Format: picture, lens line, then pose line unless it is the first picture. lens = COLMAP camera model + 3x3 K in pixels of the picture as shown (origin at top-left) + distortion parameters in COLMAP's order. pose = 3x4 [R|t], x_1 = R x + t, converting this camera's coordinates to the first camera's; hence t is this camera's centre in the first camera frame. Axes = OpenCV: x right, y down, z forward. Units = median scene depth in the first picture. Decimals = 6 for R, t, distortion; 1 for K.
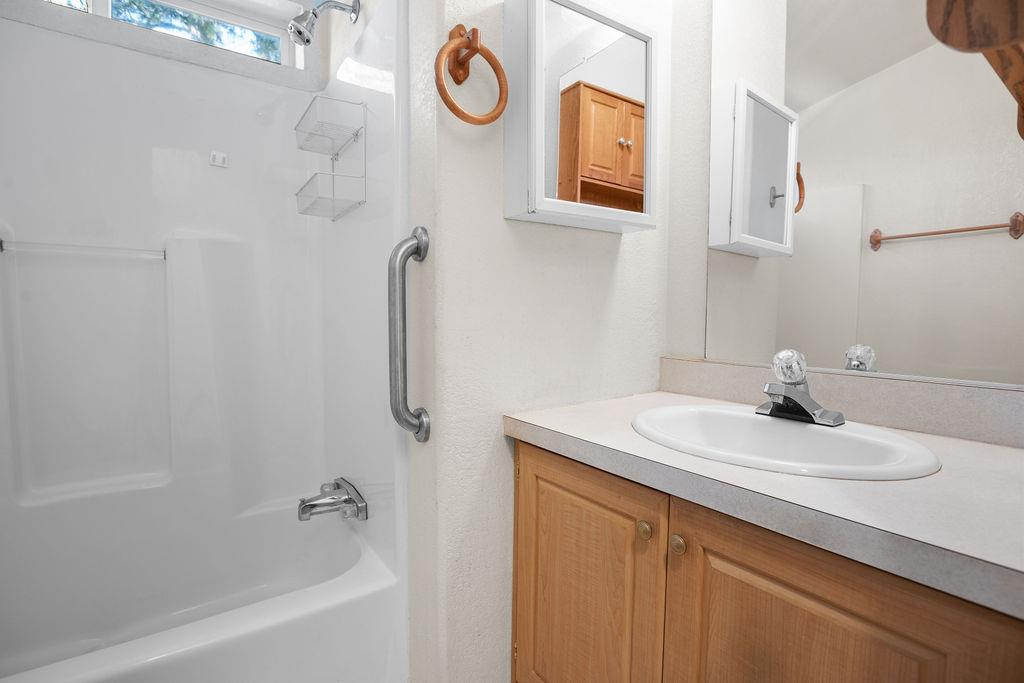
lens RADIAL K [[483.1, 0, 504.5], [0, 483.1, 335.8], [0, 0, 1]] dist [-0.037027, 0.016350]
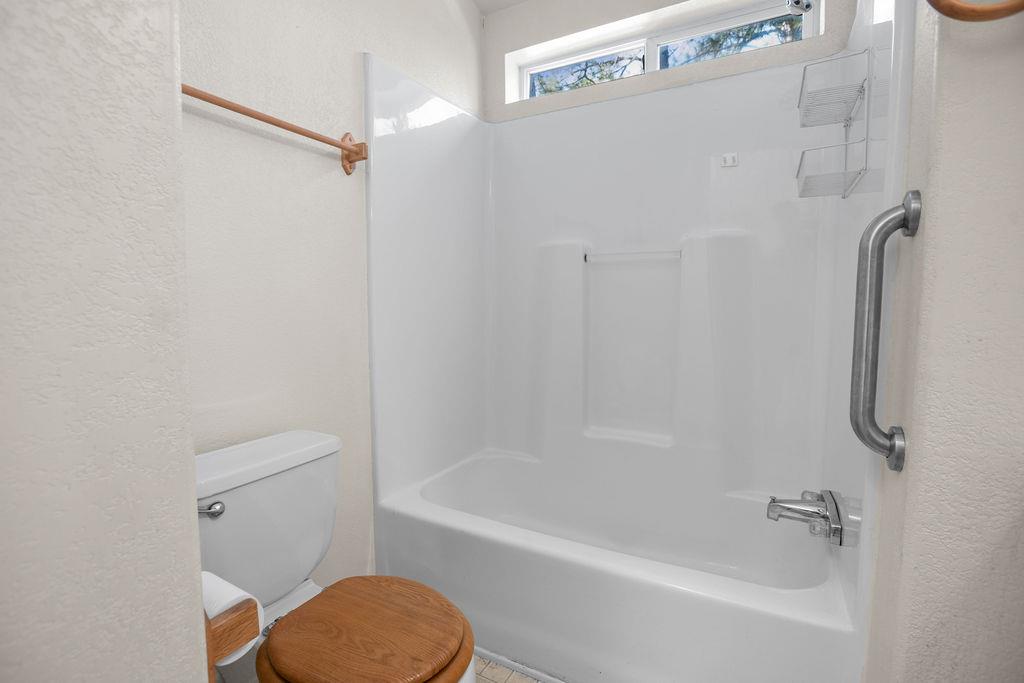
lens RADIAL K [[483.1, 0, 504.5], [0, 483.1, 335.8], [0, 0, 1]] dist [-0.037027, 0.016350]
pose [[0.468671, 0.056068, -0.881592, 0.185732], [-0.038088, 0.998338, 0.043244, -0.004963], [0.882551, 0.013311, 0.470028, 0.080150]]
